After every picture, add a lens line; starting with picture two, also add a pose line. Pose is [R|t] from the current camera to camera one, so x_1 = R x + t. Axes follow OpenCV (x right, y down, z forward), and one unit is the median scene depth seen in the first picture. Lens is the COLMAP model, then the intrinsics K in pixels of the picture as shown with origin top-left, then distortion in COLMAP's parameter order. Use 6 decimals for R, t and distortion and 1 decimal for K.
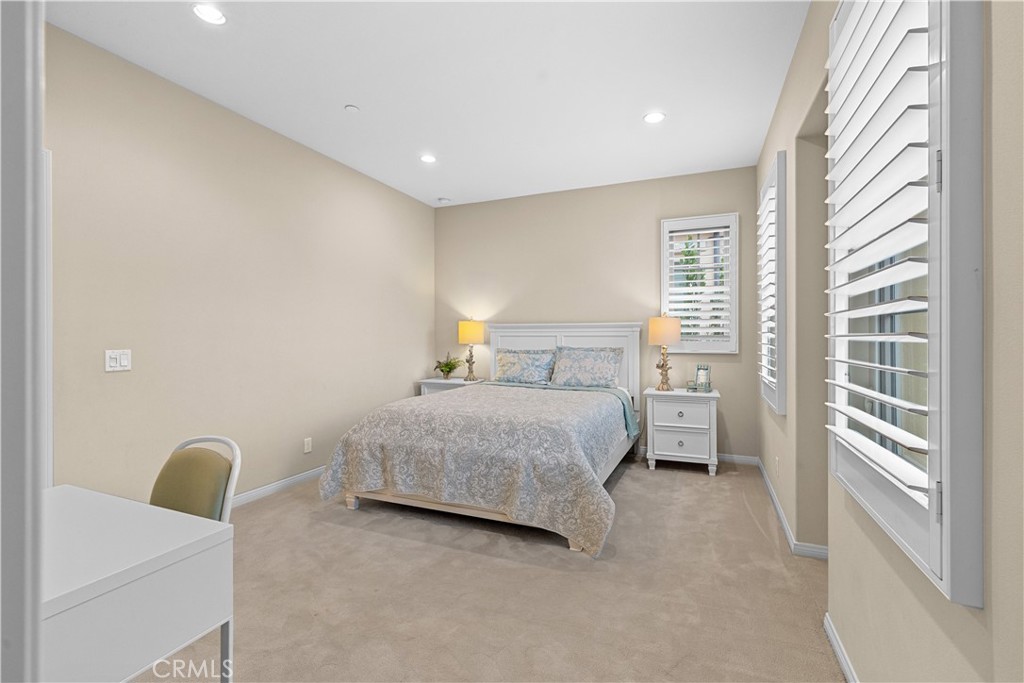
lens RADIAL K [[432.4, 0, 513.5], [0, 432.4, 338.4], [0, 0, 1]] dist [0.000883, -0.000101]
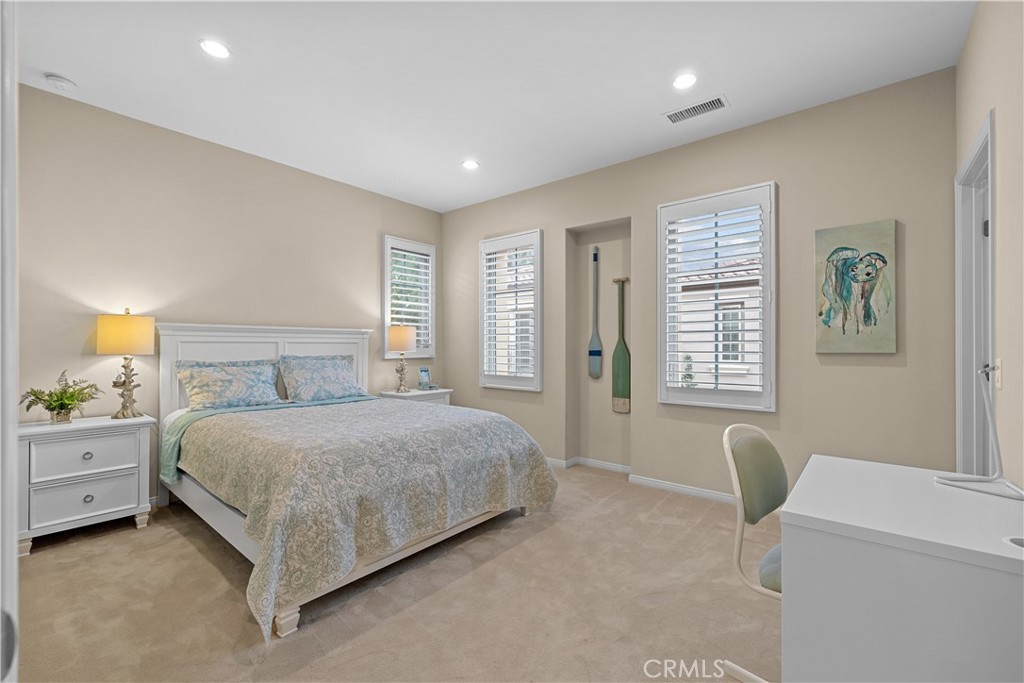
lens RADIAL K [[446.3, 0, 512.0], [0, 446.3, 341.5], [0, 0, 1]] dist [0.003021, 0.000375]
pose [[0.282968, 0.010440, 0.959073, -0.629975], [0.003576, 0.999922, -0.011940, 0.004679], [-0.959123, 0.006809, 0.282909, 0.386181]]
